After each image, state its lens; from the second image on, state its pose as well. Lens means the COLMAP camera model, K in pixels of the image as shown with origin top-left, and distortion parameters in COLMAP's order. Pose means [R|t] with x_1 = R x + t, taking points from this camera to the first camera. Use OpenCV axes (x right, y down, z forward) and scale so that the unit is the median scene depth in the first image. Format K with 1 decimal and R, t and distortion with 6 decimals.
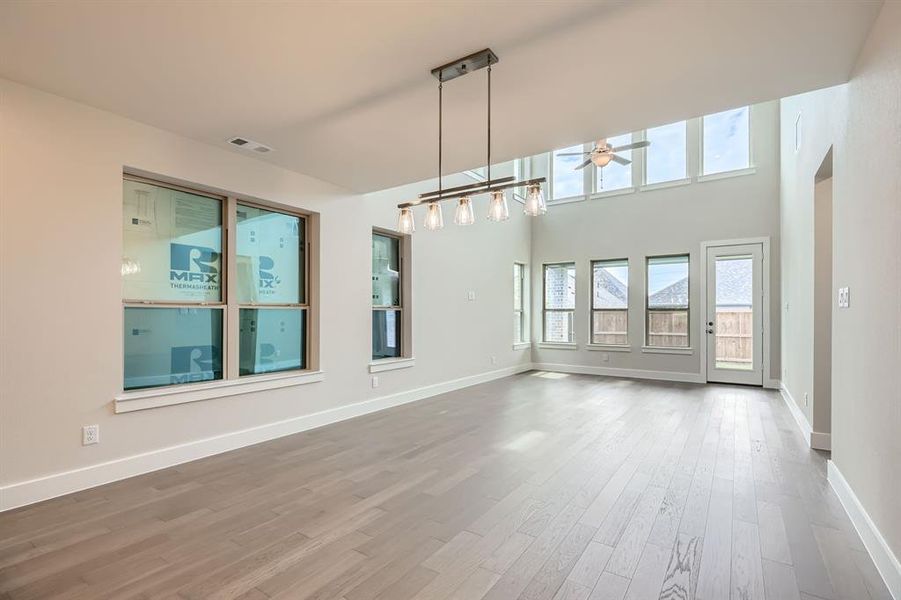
lens RADIAL K [[412.3, 0, 451.8], [0, 412.3, 320.0], [0, 0, 1]] dist [0.001353, 0.000844]
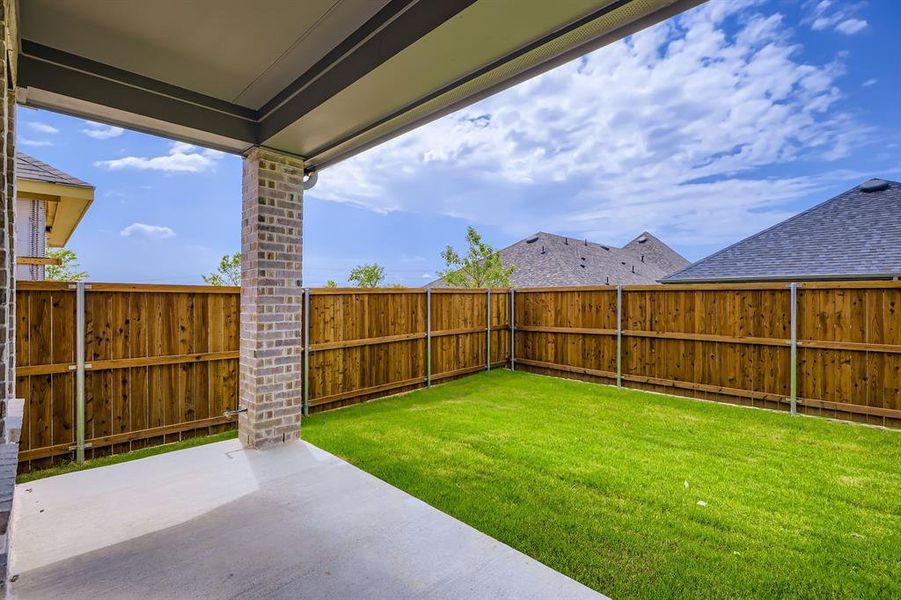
lens RADIAL K [[412.3, 0, 456.6], [0, 412.3, 299.8], [0, 0, 1]] dist [0.001353, 0.000844]
pose [[0.987236, 0.002883, -0.159235, 0.340727], [-0.004231, 0.999958, -0.008126, -0.002217], [0.159205, 0.008696, 0.987207, 0.497052]]
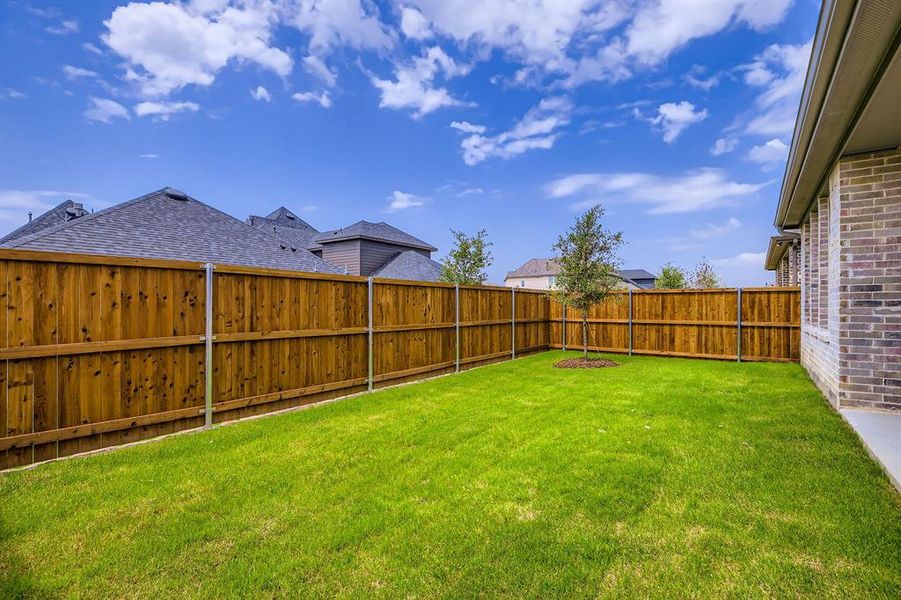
lens RADIAL K [[412.3, 0, 457.0], [0, 412.3, 304.4], [0, 0, 1]] dist [0.001353, 0.000844]
pose [[0.014284, 0.004947, 0.999886, 0.148543], [0.007690, 0.999958, -0.005058, 0.009392], [-0.999868, 0.007762, 0.014245, 0.828328]]
